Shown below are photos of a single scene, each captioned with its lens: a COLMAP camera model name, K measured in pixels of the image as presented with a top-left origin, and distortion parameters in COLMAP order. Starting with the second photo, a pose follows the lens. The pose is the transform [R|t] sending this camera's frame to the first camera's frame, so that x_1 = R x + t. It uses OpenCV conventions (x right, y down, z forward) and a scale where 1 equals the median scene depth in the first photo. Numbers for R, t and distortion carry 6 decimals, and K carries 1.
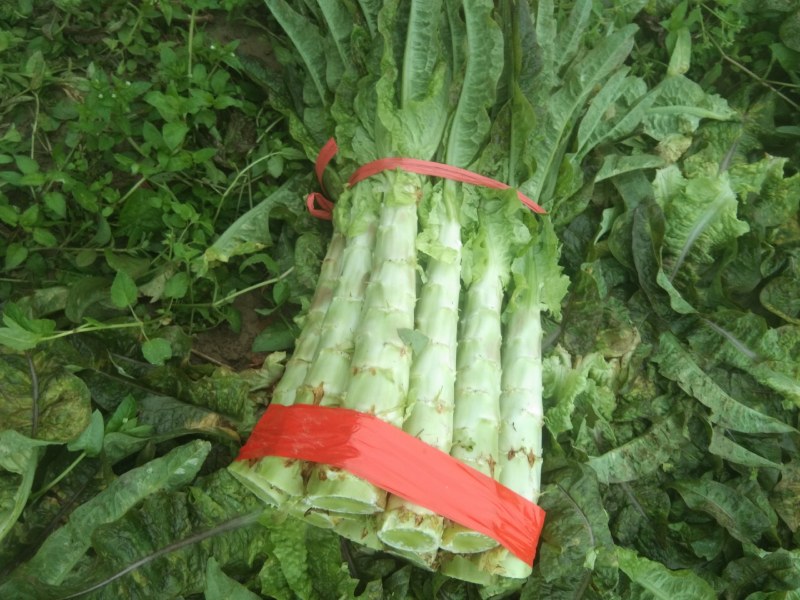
lens RADIAL K [[650.9, 0, 400.0], [0, 650.9, 300.0], [0, 0, 1]] dist [0.100202, -0.175212]
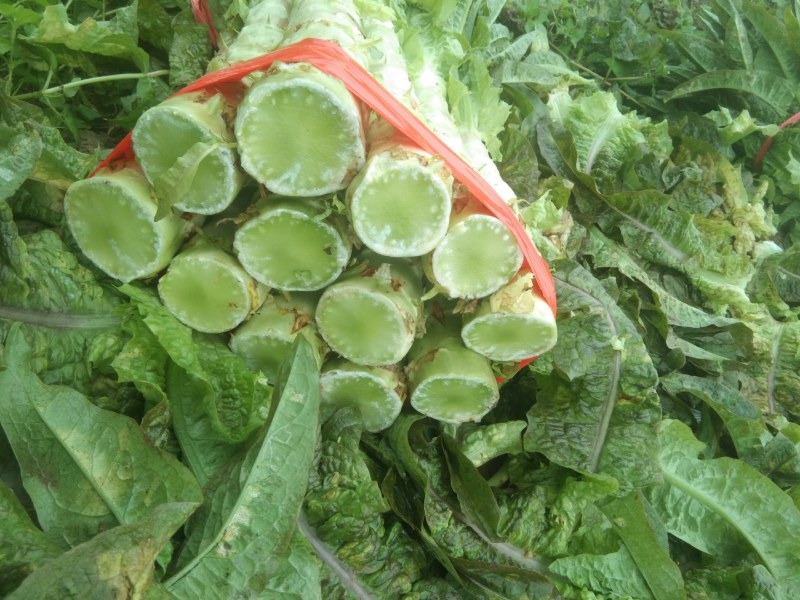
lens RADIAL K [[650.9, 0, 400.0], [0, 650.9, 300.0], [0, 0, 1]] dist [0.100202, -0.175212]
pose [[0.950852, 0.035660, 0.307587, -0.121506], [0.088743, 0.920294, -0.381029, 0.462745], [-0.296658, 0.389598, 0.871899, 0.334648]]
